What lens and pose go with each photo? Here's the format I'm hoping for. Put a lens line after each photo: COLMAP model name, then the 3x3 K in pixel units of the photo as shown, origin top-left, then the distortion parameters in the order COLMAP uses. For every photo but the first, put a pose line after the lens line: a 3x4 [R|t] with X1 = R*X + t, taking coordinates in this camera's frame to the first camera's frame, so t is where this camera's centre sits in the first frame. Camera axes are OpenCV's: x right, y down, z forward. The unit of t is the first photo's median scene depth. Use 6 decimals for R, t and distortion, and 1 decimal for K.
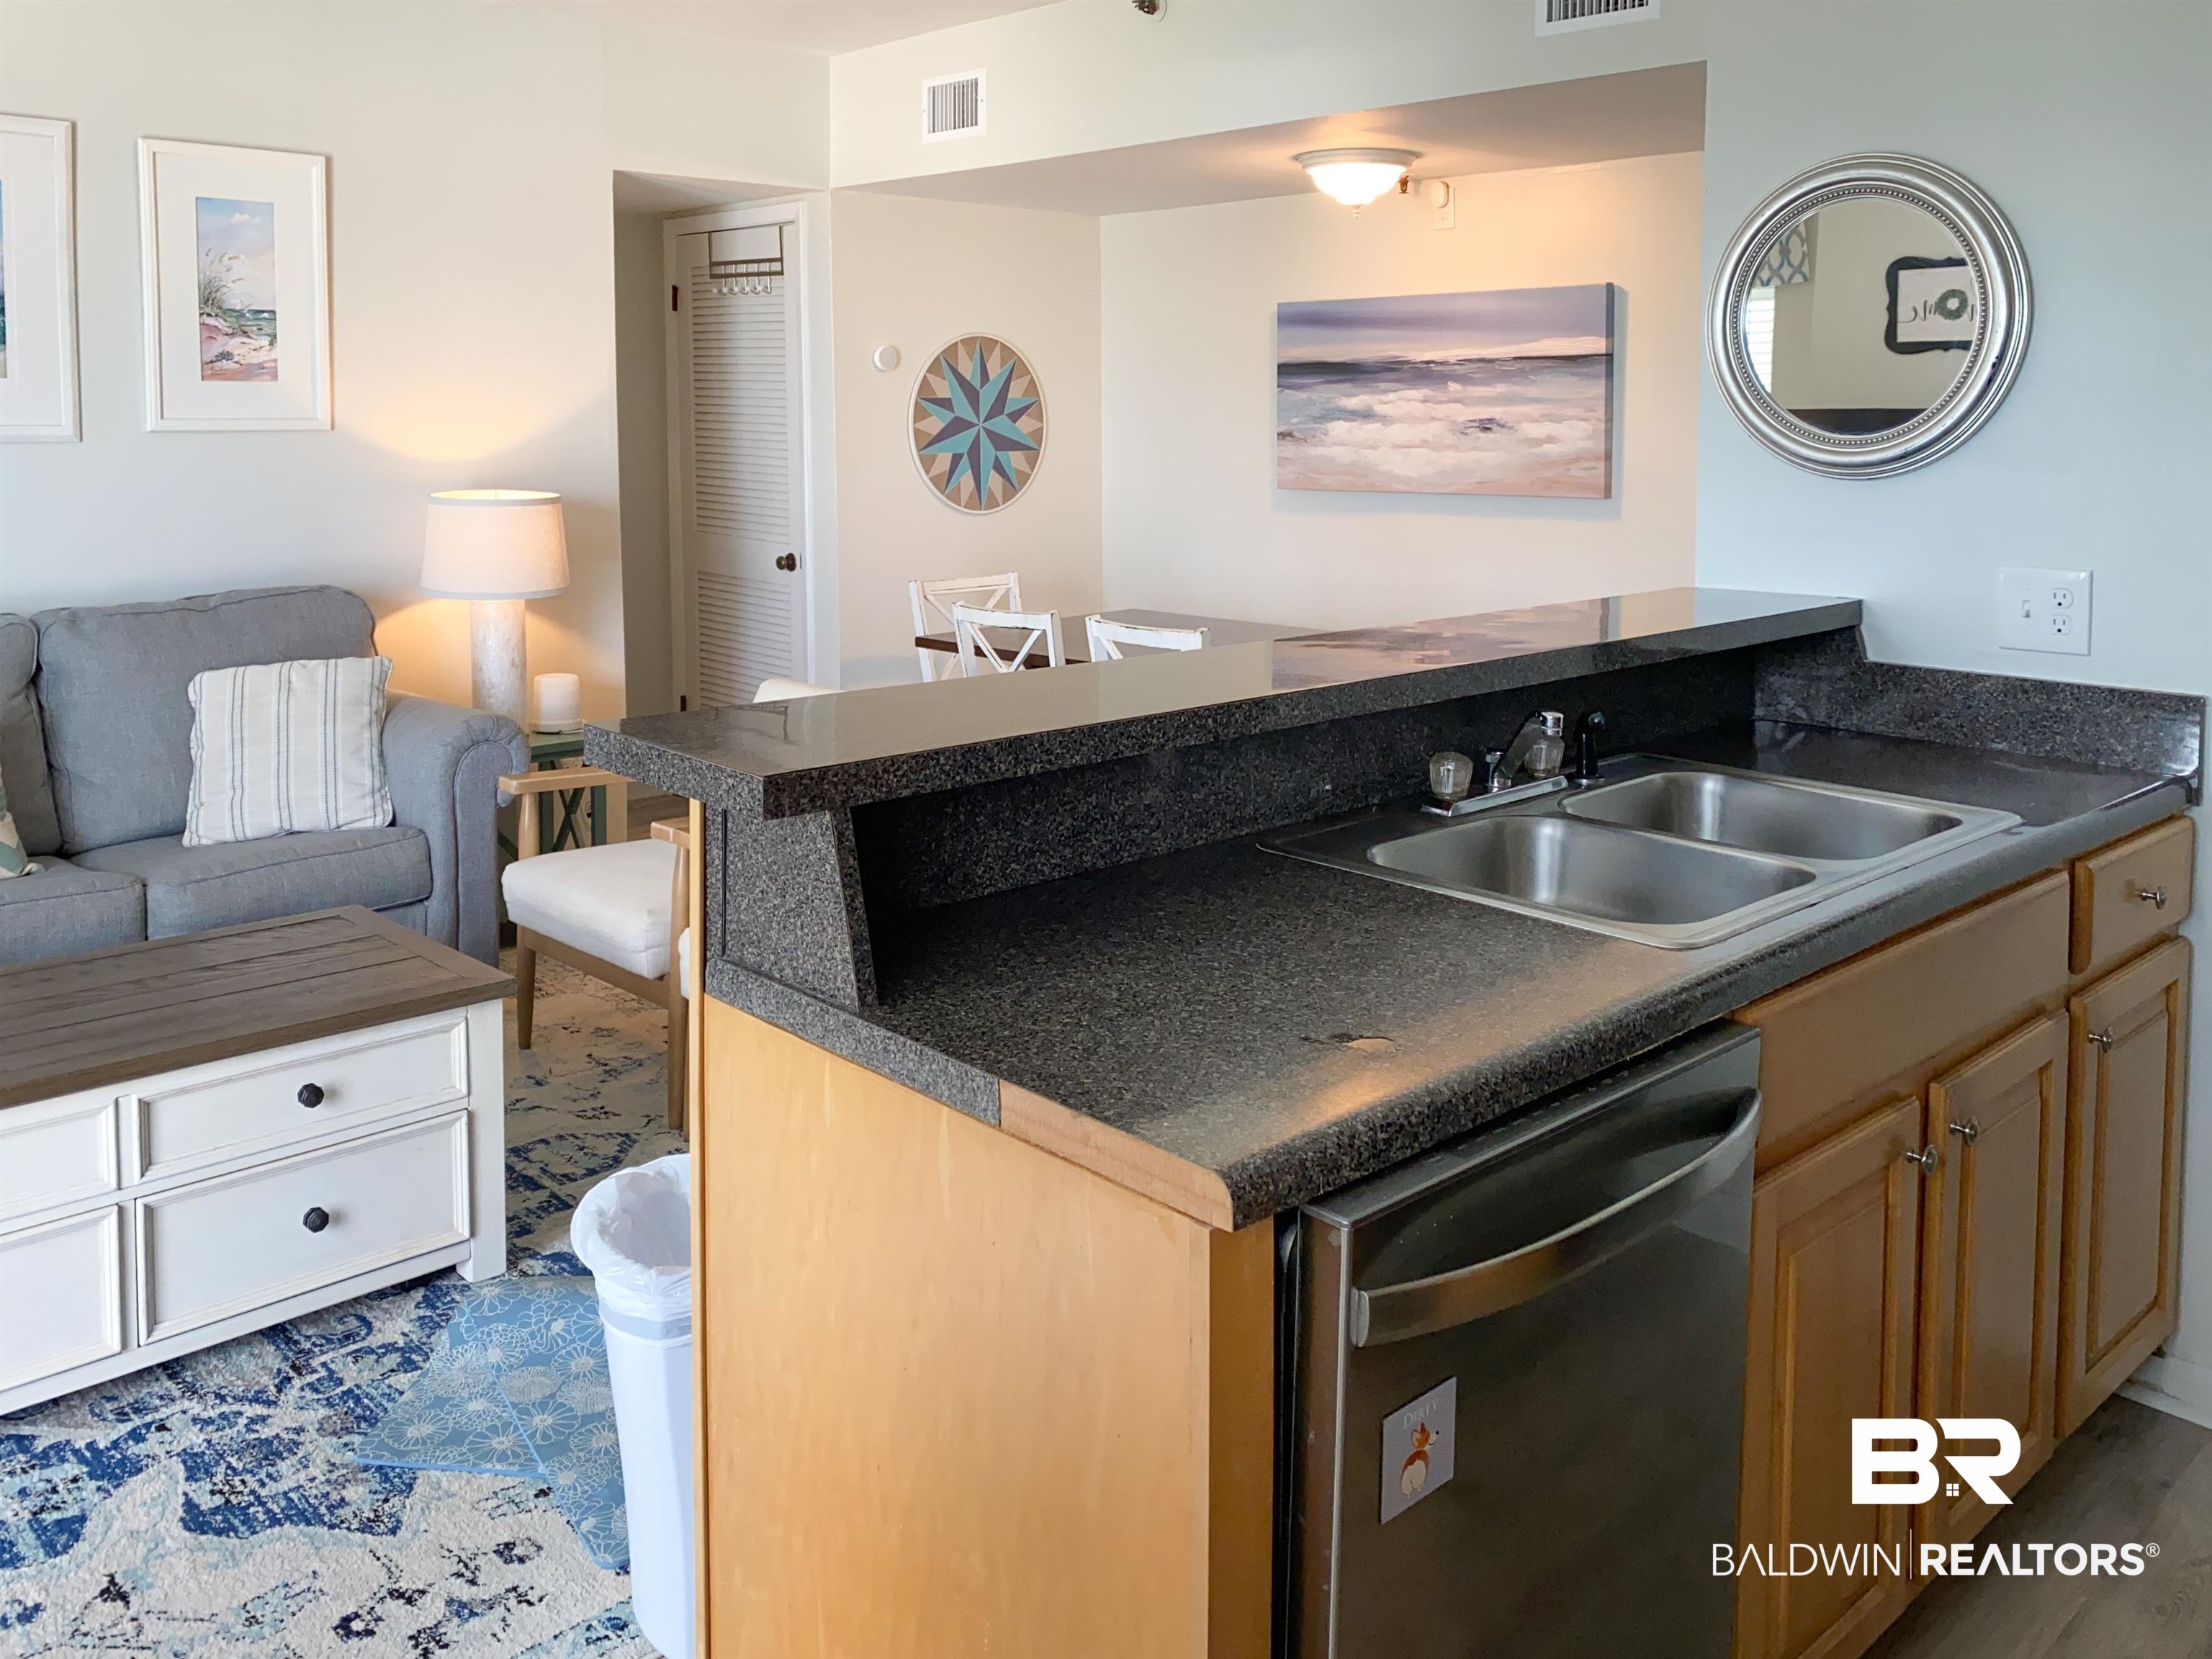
lens RADIAL K [[1696.4, 0, 1110.4], [0, 1696.4, 695.0], [0, 0, 1]] dist [0.095627, -0.079481]
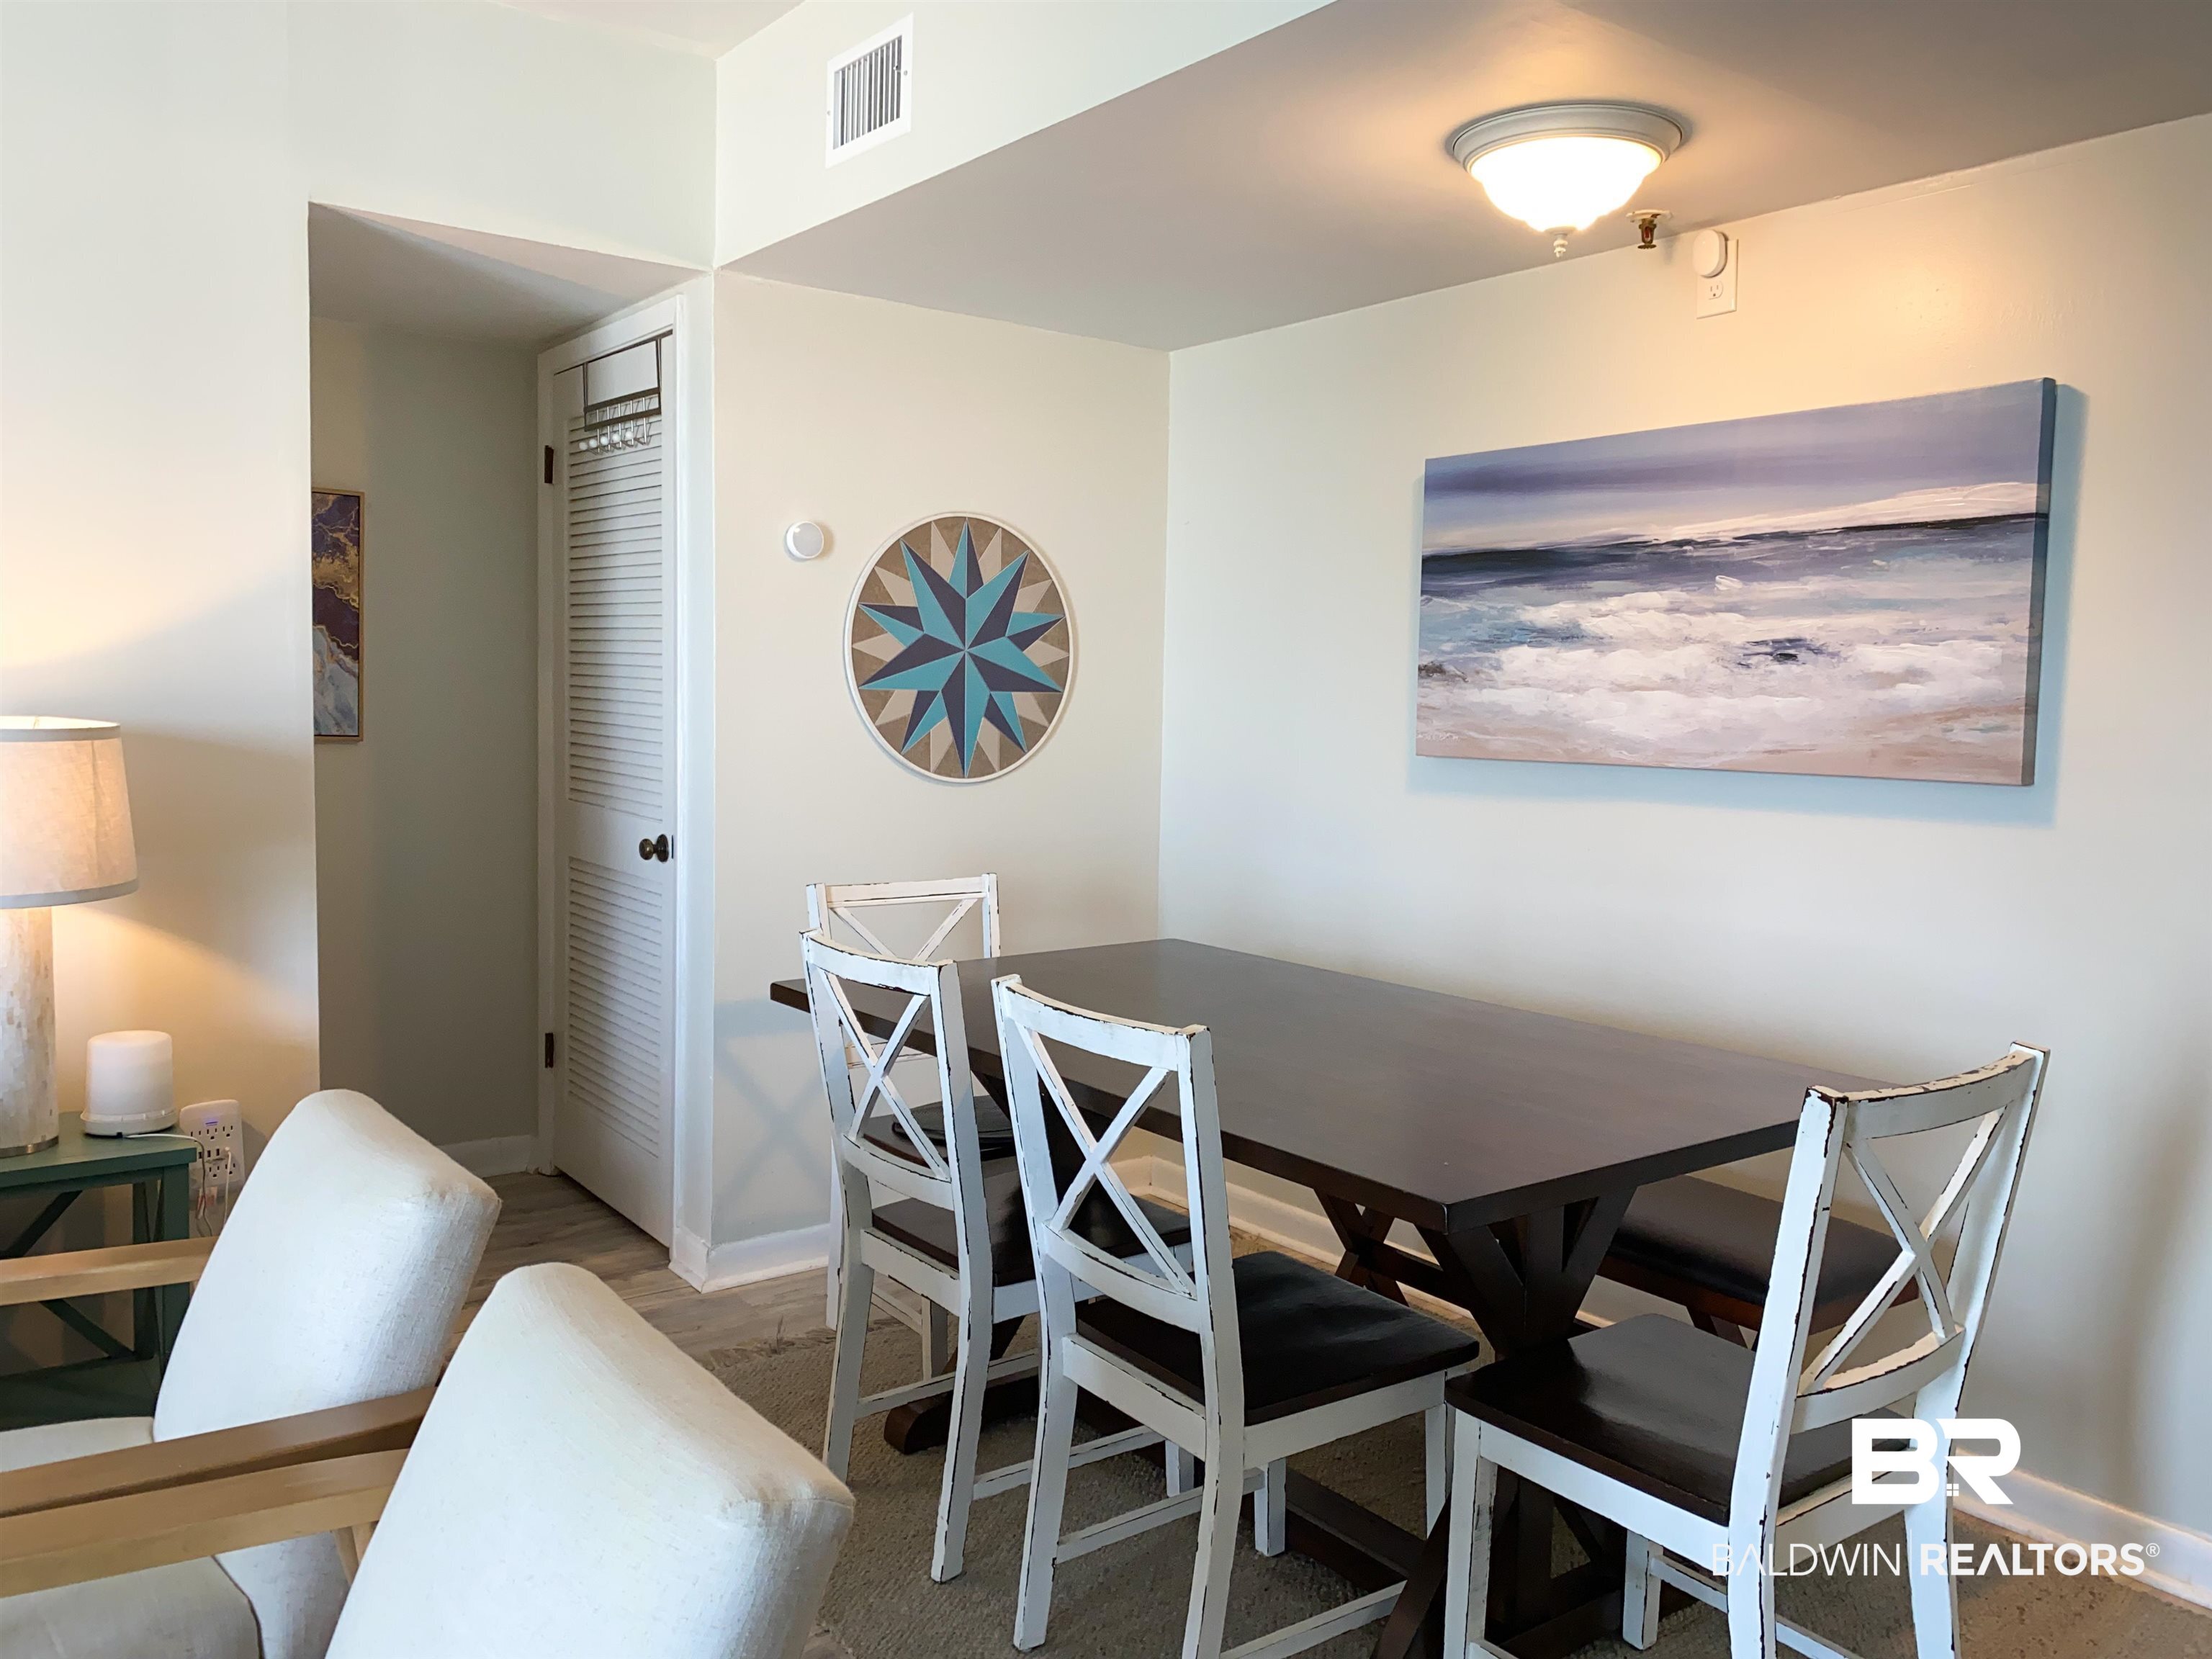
lens RADIAL K [[1611.5, 0, 1105.3], [0, 1611.5, 904.7], [0, 0, 1]] dist [0.004708, -0.004662]
pose [[0.992633, 0.036820, -0.115431, 0.058768], [-0.041437, 0.998424, -0.037850, -0.042689], [0.113855, 0.042355, 0.992594, 0.429976]]
